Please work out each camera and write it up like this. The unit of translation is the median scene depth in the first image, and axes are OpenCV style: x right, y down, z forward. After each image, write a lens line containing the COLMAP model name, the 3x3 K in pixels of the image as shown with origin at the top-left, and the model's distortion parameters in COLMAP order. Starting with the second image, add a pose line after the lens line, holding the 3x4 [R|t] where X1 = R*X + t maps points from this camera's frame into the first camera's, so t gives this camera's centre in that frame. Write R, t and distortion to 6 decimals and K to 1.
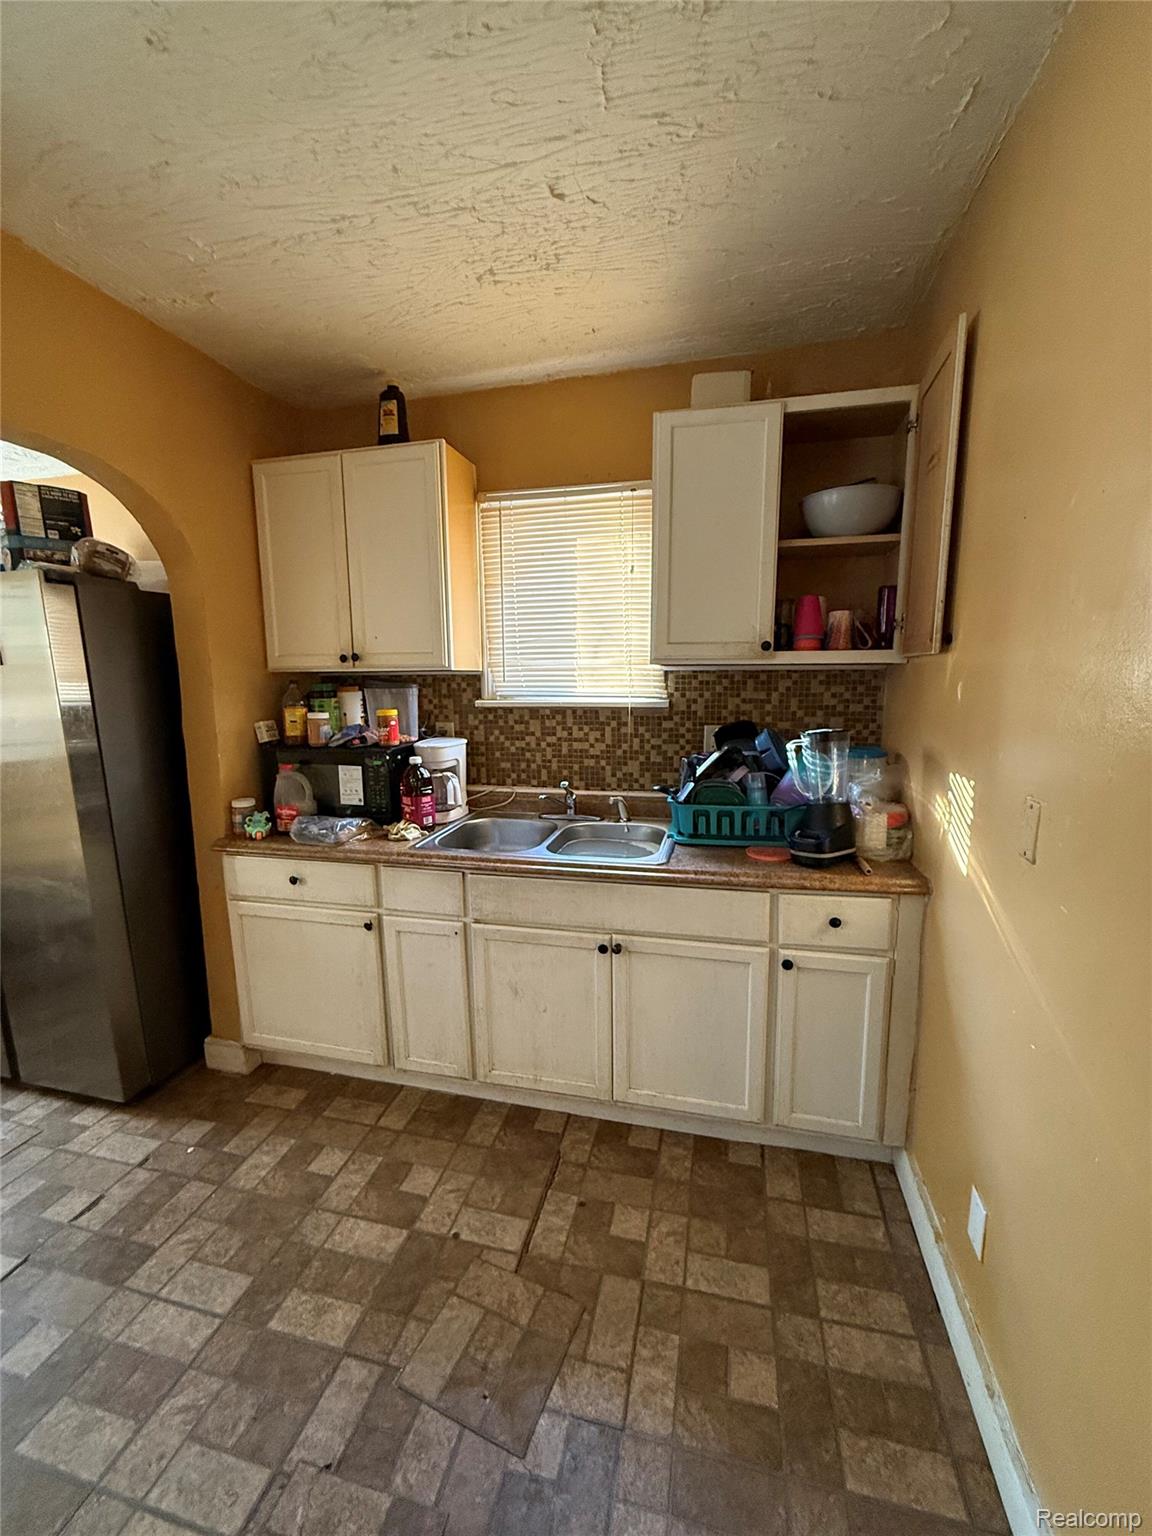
lens RADIAL K [[610.9, 0, 579.7], [0, 610.9, 765.6], [0, 0, 1]] dist [-0.000471, 0.000043]
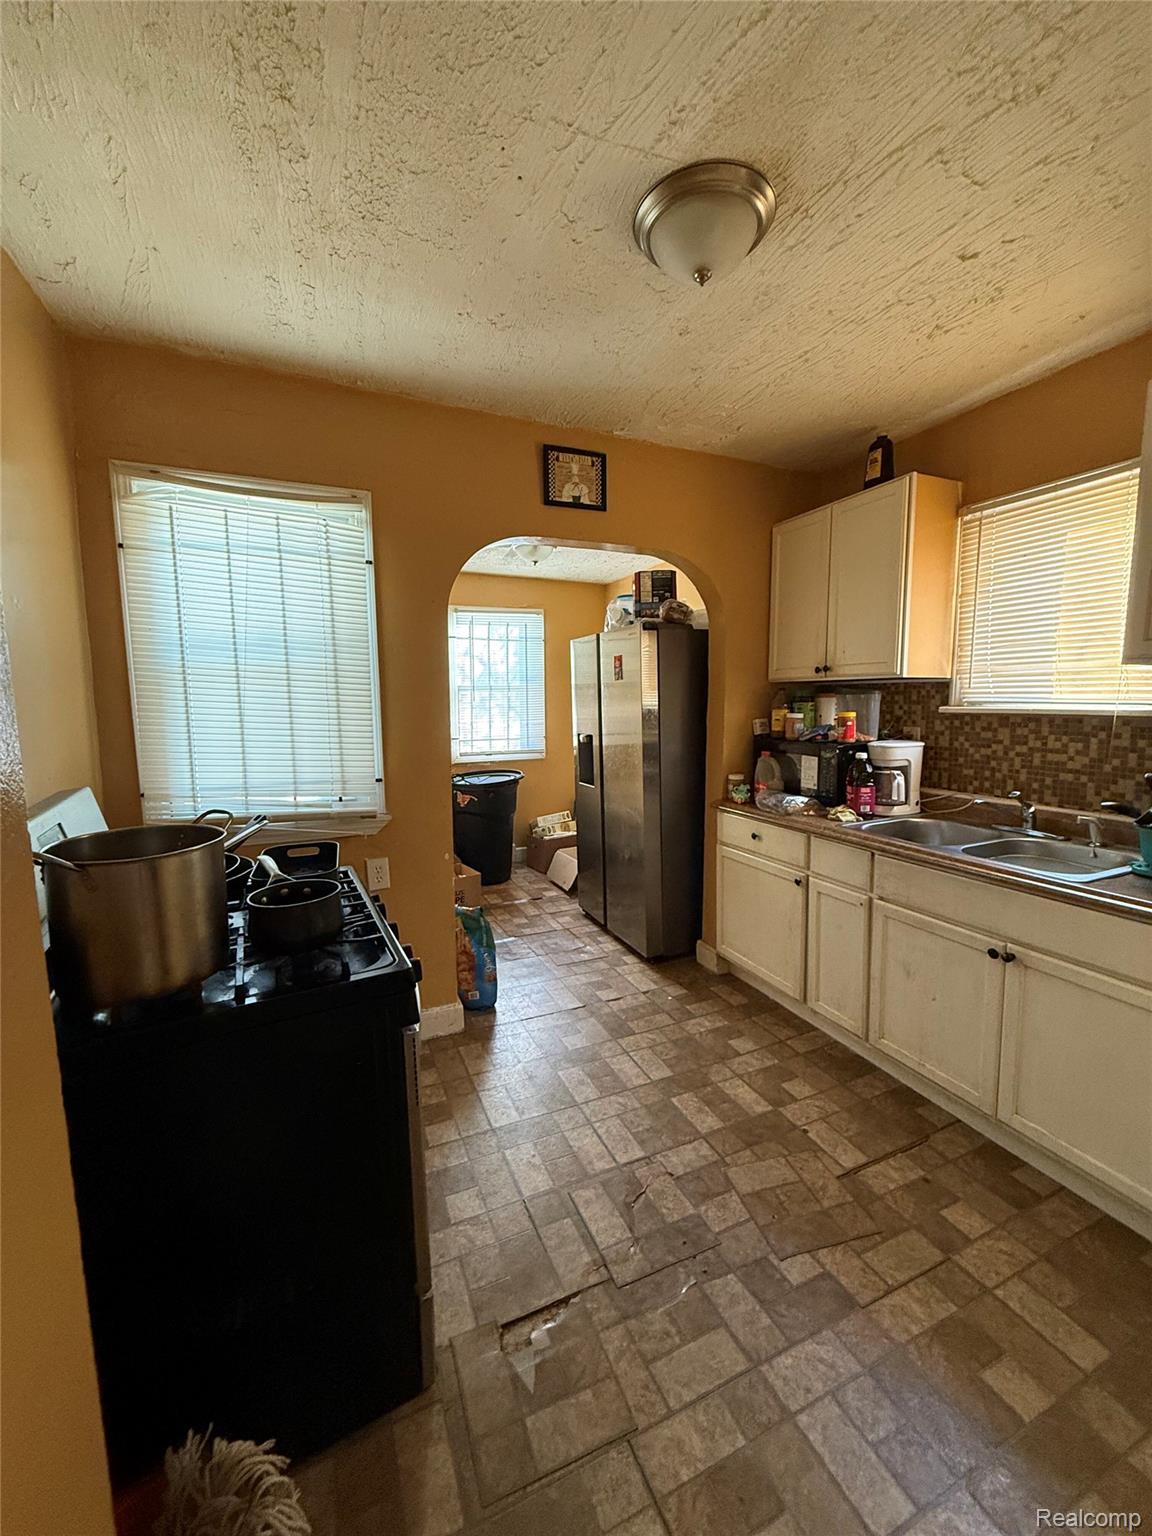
lens RADIAL K [[610.9, 0, 579.7], [0, 610.9, 765.6], [0, 0, 1]] dist [-0.000471, 0.000043]
pose [[0.615476, 0.090947, -0.782891, 0.311790], [-0.112985, 0.993242, 0.026559, 0.039733], [0.780015, 0.072108, 0.621592, -0.133126]]
